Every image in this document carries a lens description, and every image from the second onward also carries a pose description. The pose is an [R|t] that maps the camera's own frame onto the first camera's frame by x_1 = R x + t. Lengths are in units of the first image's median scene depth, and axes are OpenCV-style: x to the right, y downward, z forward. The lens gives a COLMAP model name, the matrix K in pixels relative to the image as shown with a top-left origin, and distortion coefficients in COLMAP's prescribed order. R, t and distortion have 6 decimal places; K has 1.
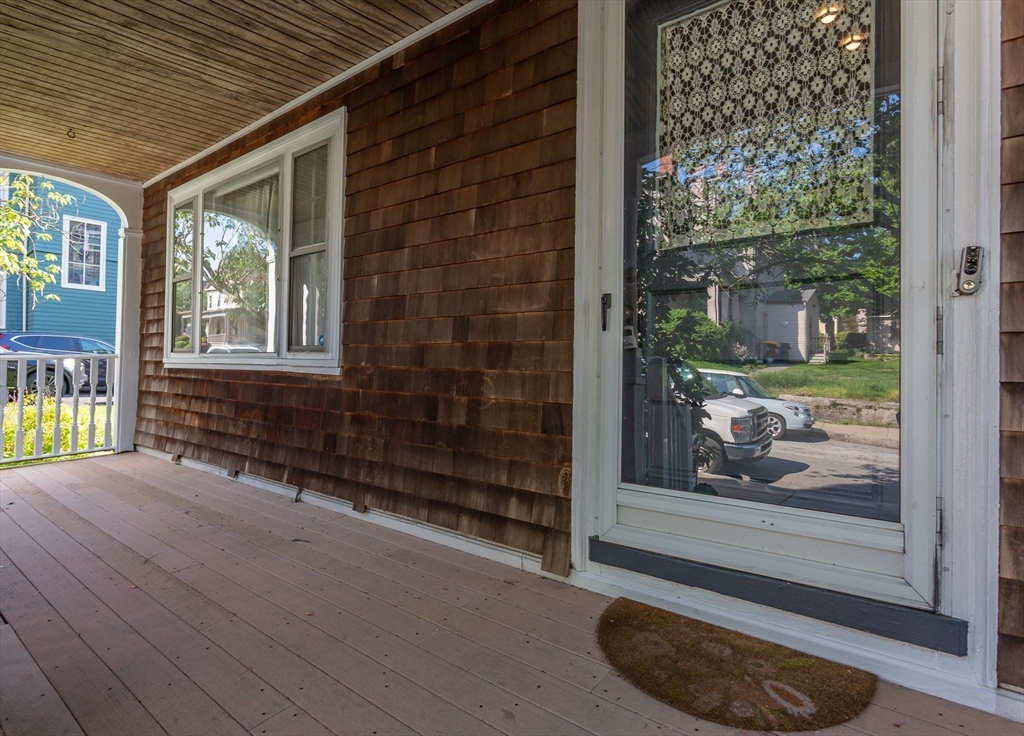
lens RADIAL K [[541.1, 0, 511.6], [0, 541.1, 362.8], [0, 0, 1]] dist [-0.000702, -0.000189]
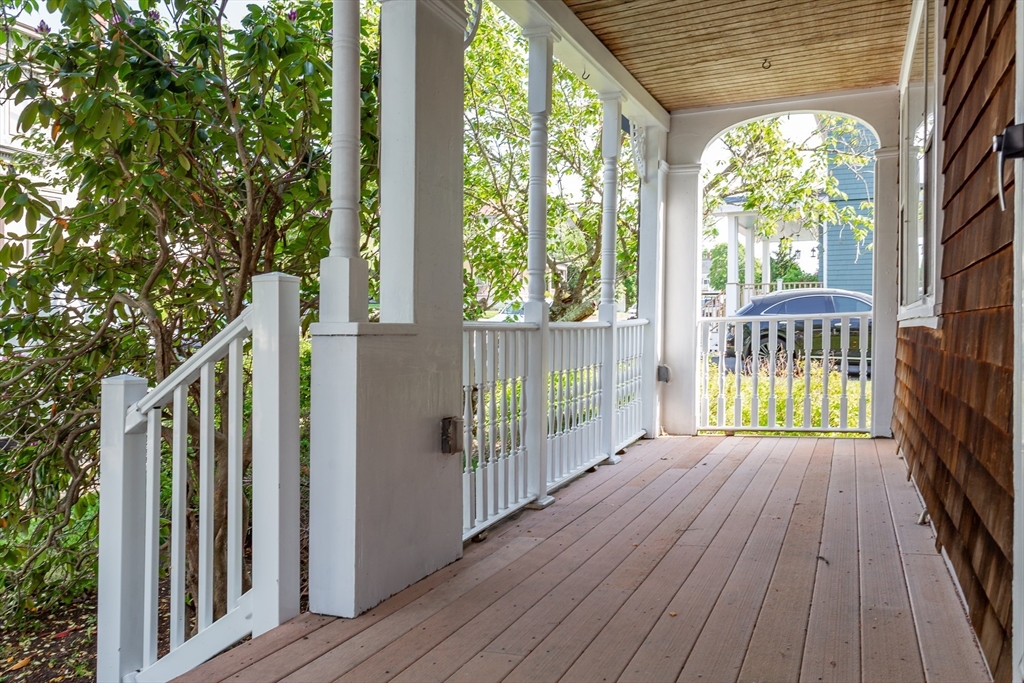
lens RADIAL K [[828.6, 0, 511.5], [0, 828.6, 340.0], [0, 0, 1]] dist [0.011014, 0.003025]
pose [[0.274588, 0.002269, -0.961559, 0.367139], [0.007580, 0.999961, 0.004524, 0.020202], [0.961532, -0.008531, 0.274560, 0.205570]]
